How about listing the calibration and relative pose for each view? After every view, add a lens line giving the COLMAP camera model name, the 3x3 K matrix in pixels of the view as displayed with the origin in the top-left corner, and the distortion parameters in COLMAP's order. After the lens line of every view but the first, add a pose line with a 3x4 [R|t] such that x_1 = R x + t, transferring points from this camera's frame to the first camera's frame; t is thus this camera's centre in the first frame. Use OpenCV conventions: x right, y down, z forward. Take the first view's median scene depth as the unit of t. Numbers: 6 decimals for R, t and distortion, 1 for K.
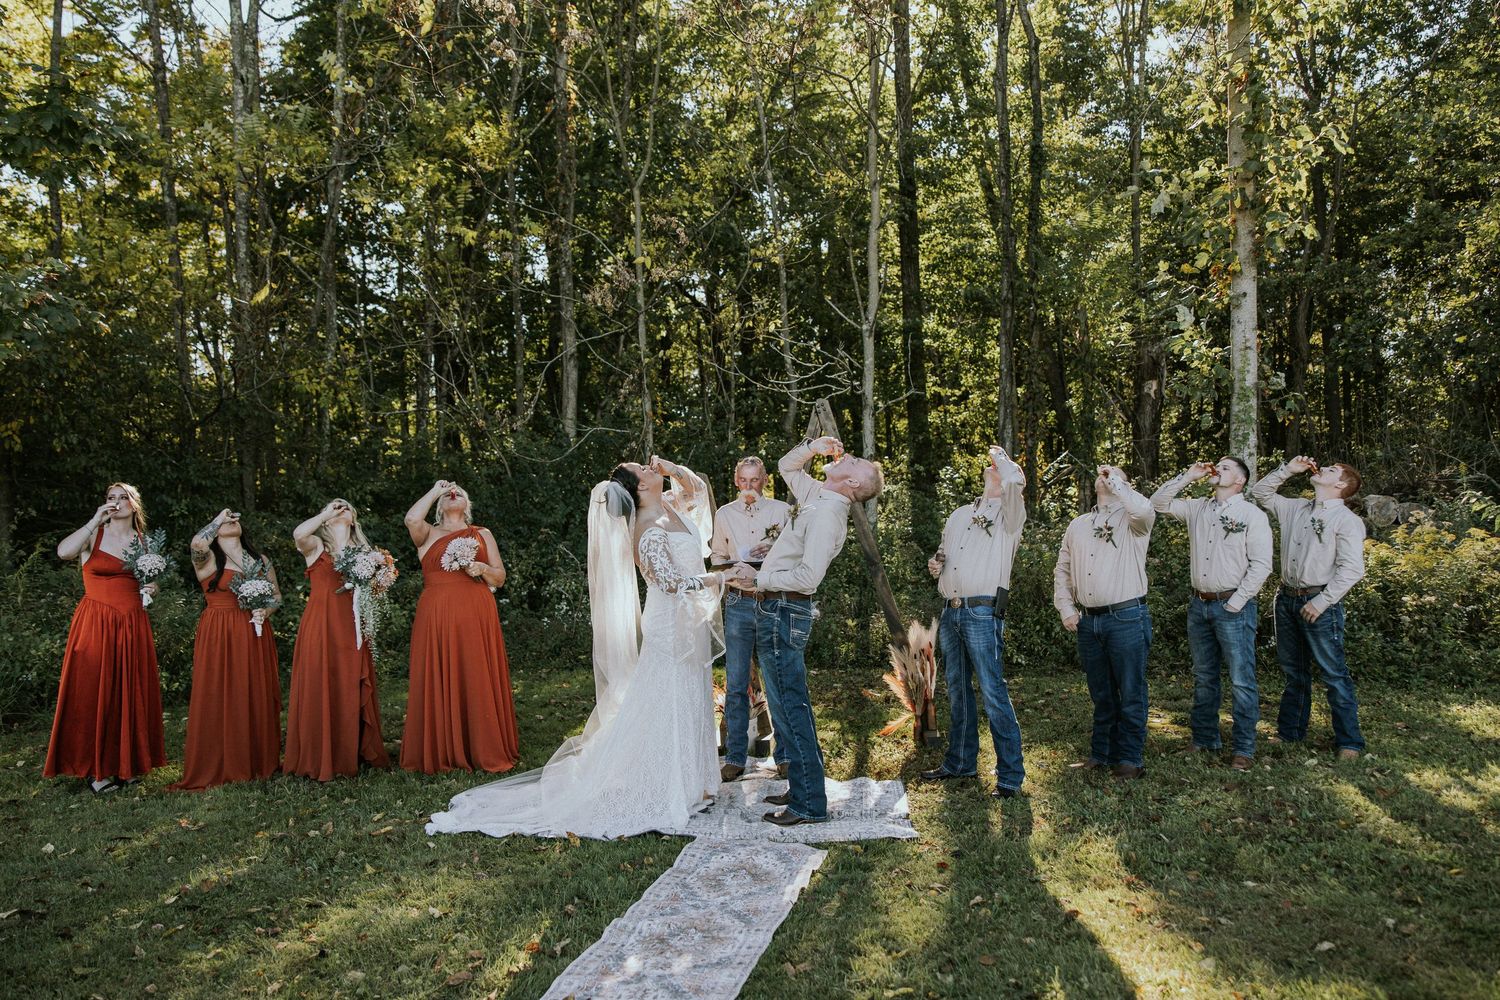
lens RADIAL K [[1125.0, 0, 780.1], [0, 1125.0, 497.7], [0, 0, 1]] dist [0.079577, 0.000533]
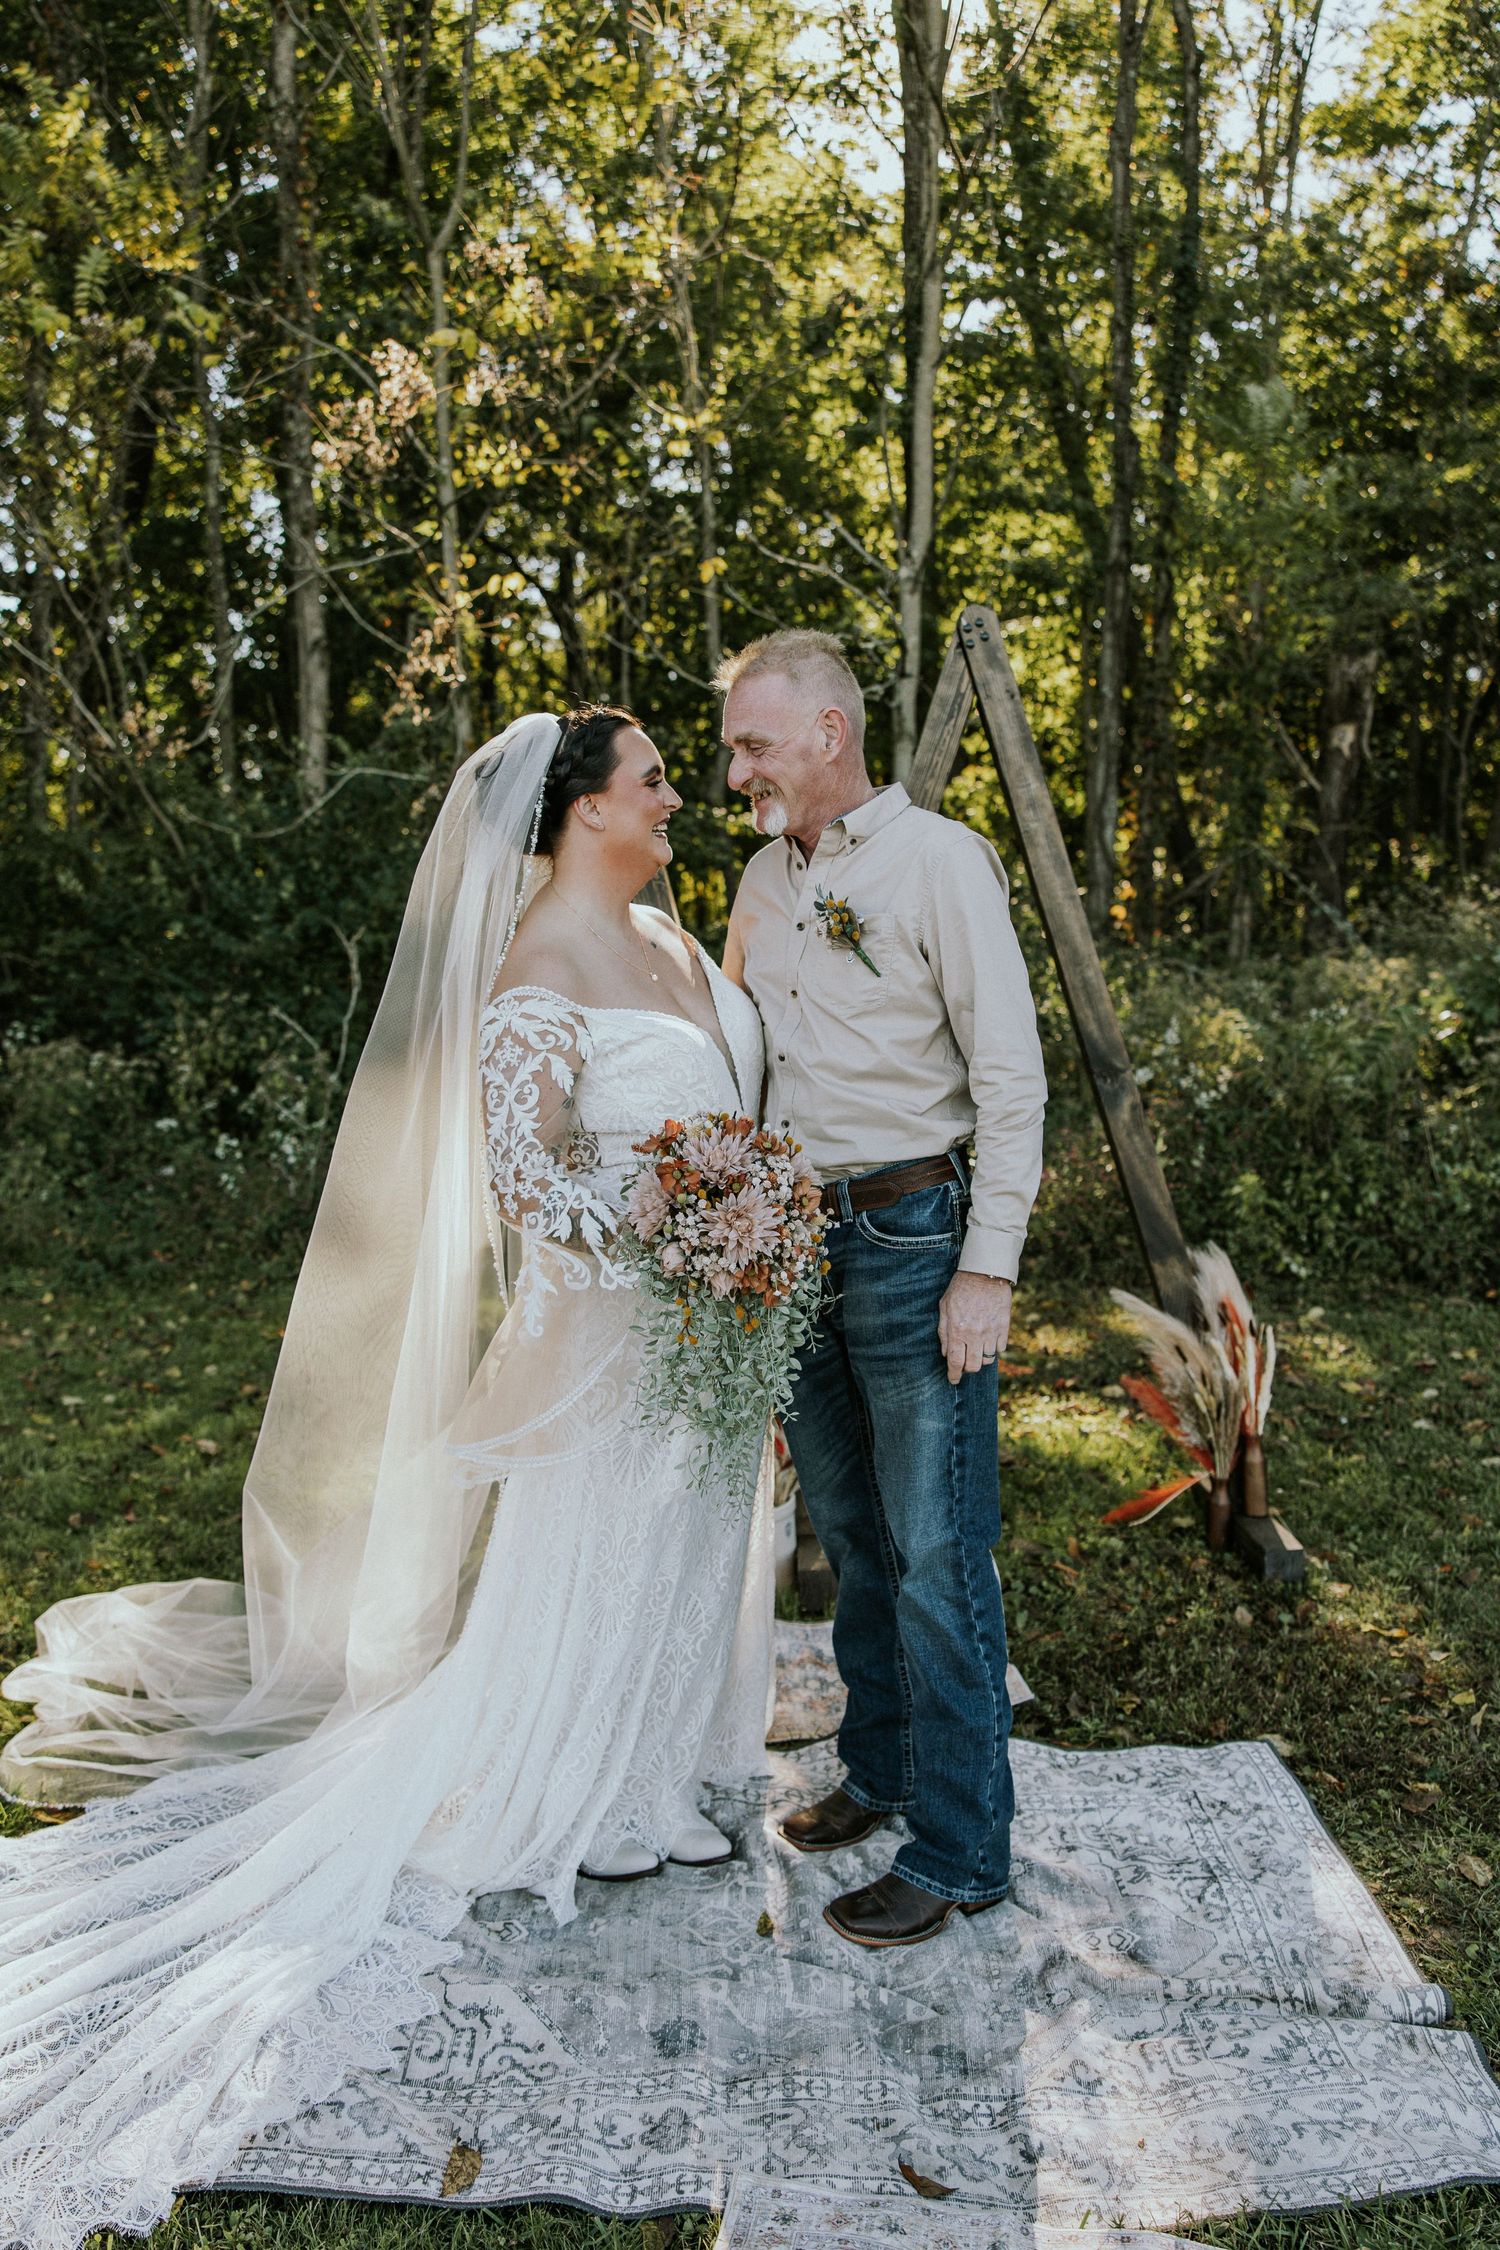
lens RADIAL K [[1744.9, 0, 750.0], [0, 1744.9, 1125.0], [0, 0, 1]] dist [0.014025, -0.013088]
pose [[0.998620, 0.009735, 0.051612, -0.028850], [-0.015447, 0.993650, 0.111449, 0.006920], [-0.050200, -0.112093, 0.992429, 0.203774]]
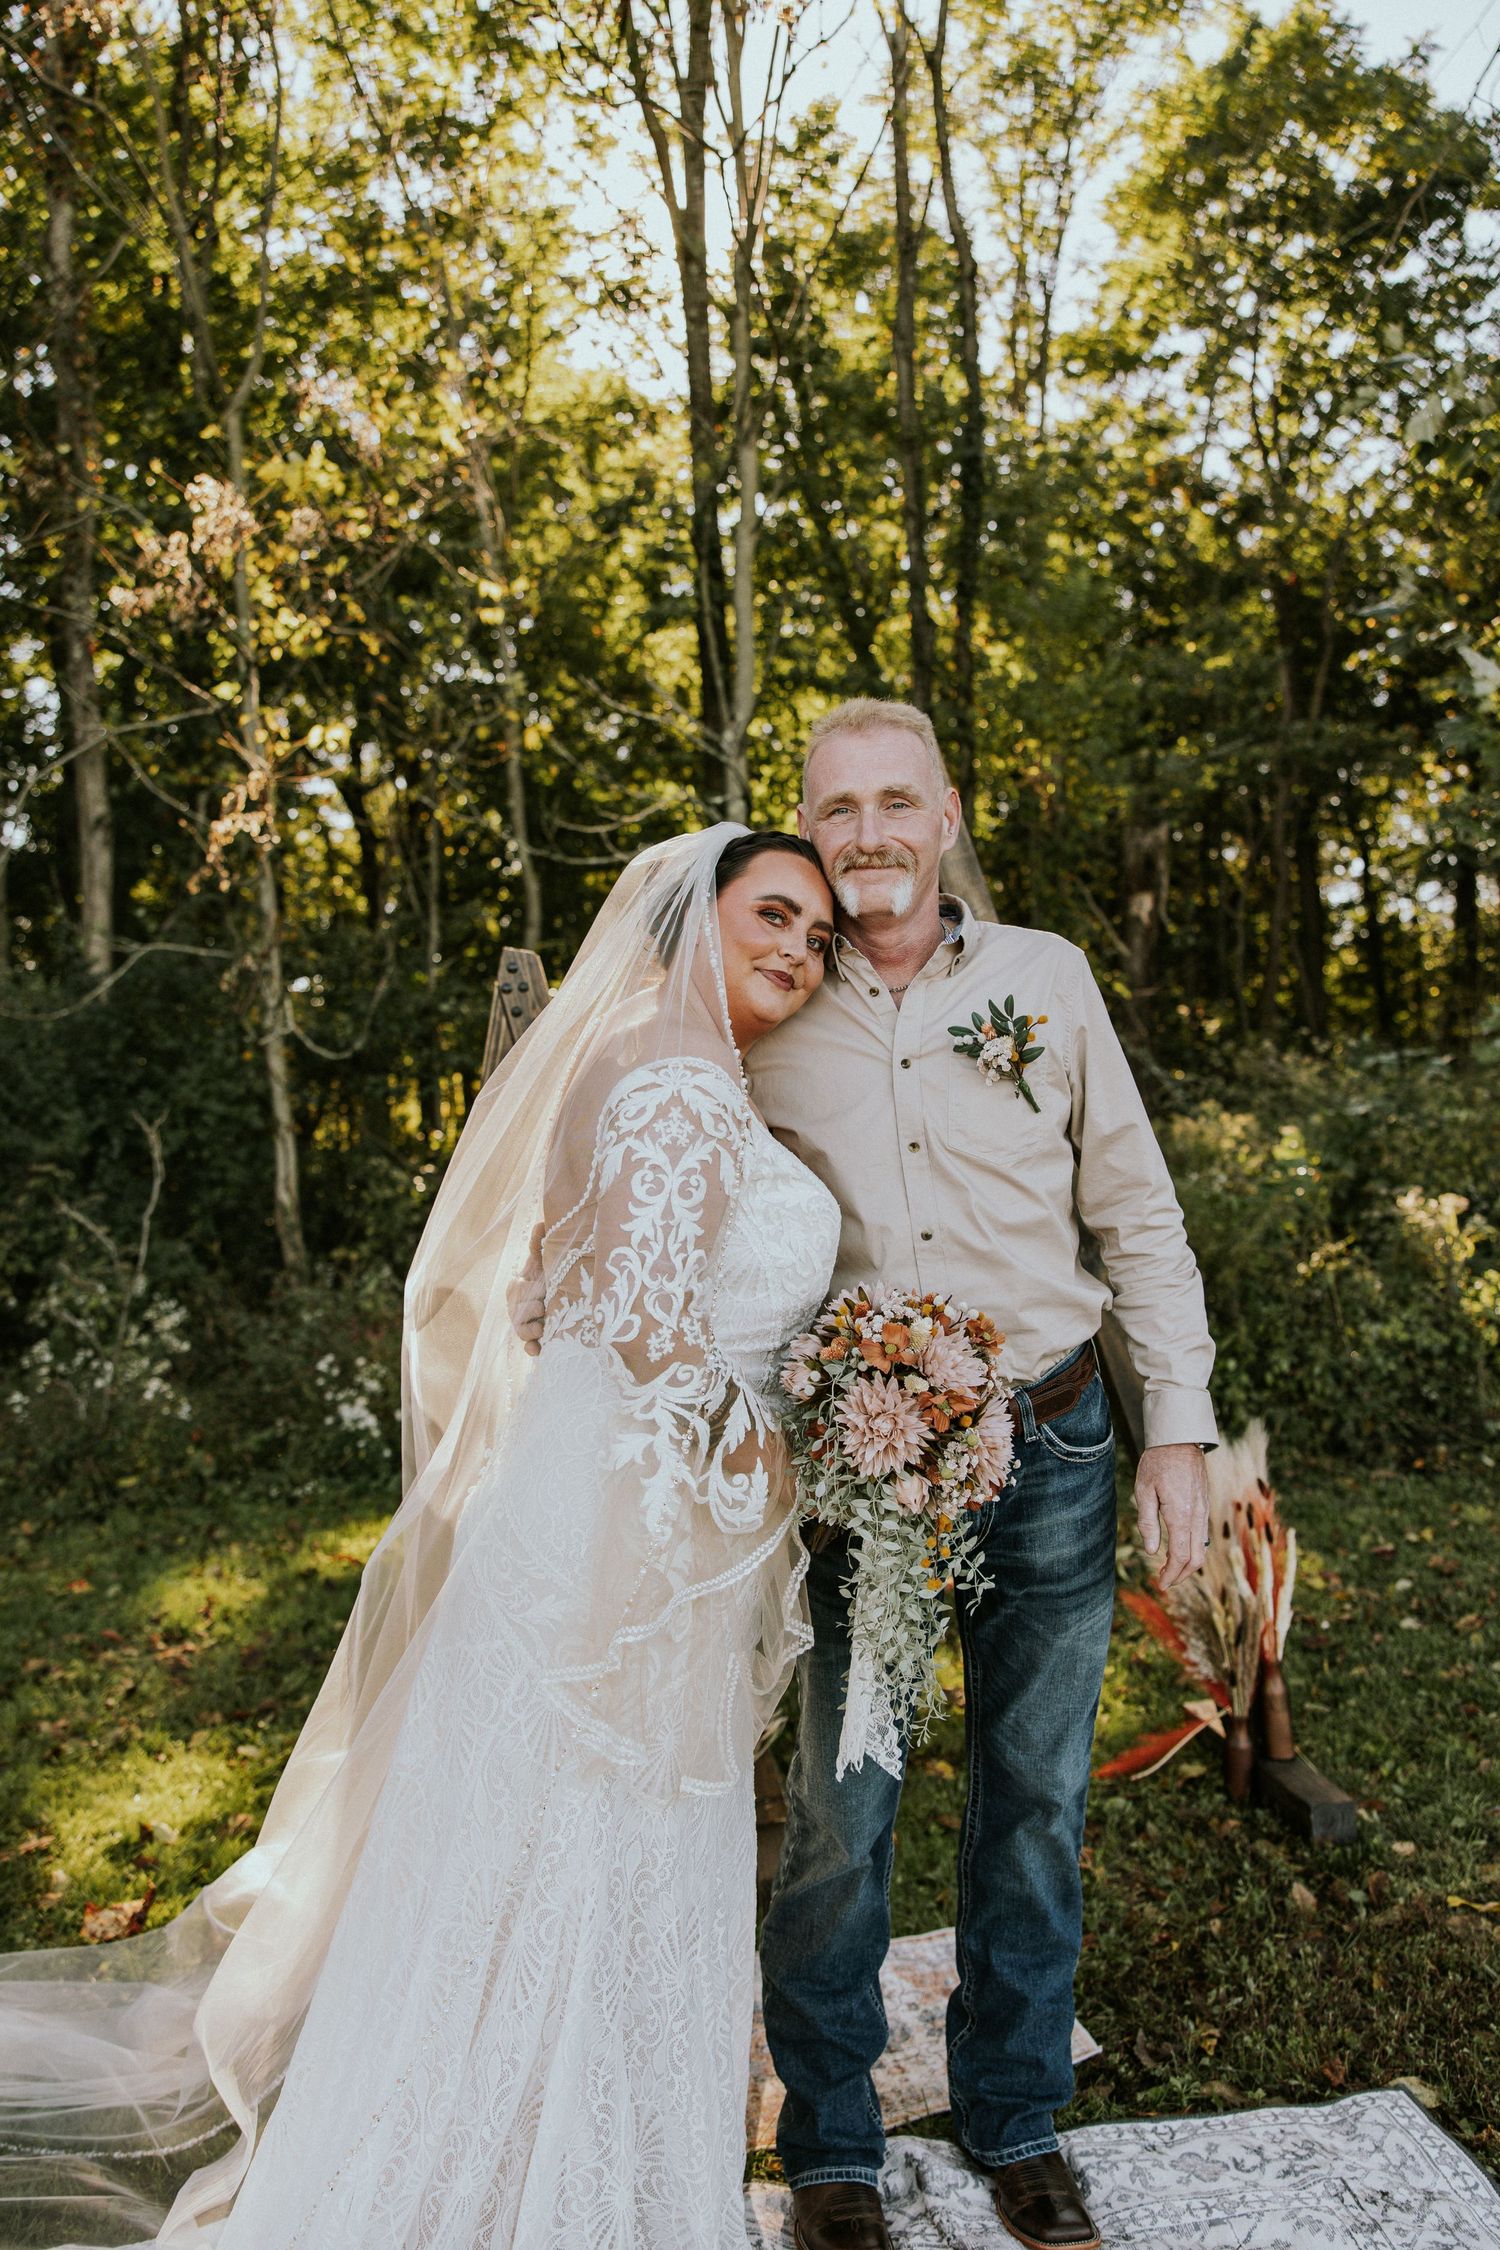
lens RADIAL K [[1761.1, 0, 761.0], [0, 1761.1, 1104.6], [0, 0, 1]] dist [0.029570, -0.000564]
pose [[0.985643, -0.012780, 0.168356, -0.041142], [0.013281, 0.999910, -0.001852, 0.009611], [-0.168317, 0.004061, 0.985725, 0.242321]]
